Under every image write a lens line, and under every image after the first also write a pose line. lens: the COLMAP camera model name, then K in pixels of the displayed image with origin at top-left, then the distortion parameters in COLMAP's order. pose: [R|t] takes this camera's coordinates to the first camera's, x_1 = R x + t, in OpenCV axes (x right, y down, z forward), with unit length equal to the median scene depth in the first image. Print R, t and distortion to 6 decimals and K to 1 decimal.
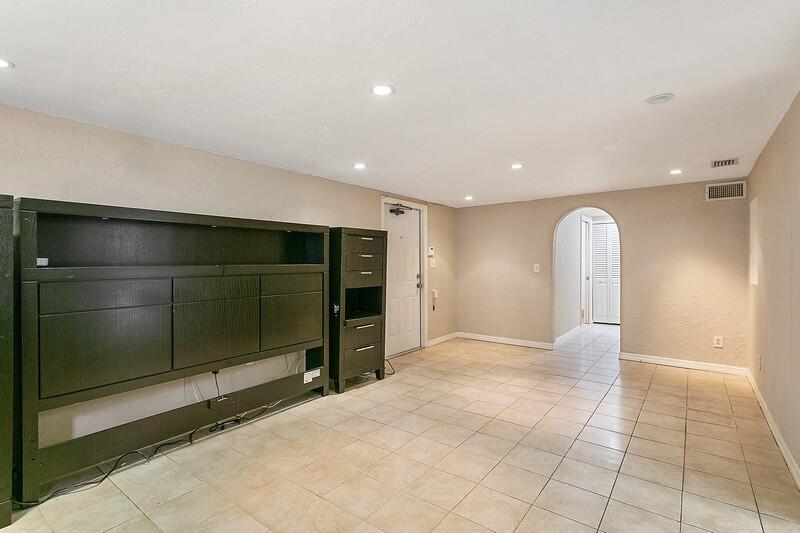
lens RADIAL K [[382.3, 0, 397.4], [0, 382.3, 266.5], [0, 0, 1]] dist [-0.002196, 0.000109]
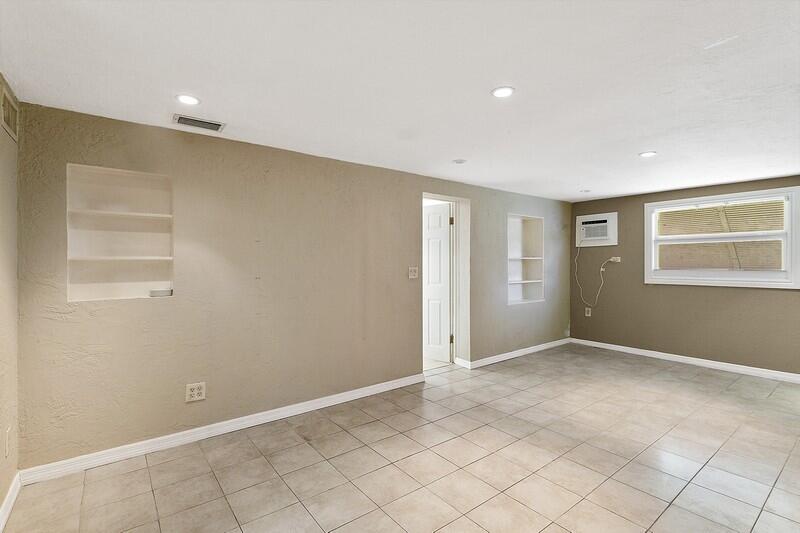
lens RADIAL K [[382.3, 0, 404.8], [0, 382.3, 265.9], [0, 0, 1]] dist [-0.002196, 0.000109]
pose [[-0.970735, 0.003218, 0.240132, 0.457314], [0.009579, 0.999633, 0.025328, -0.038649], [-0.239963, 0.026887, -0.970410, 2.250634]]
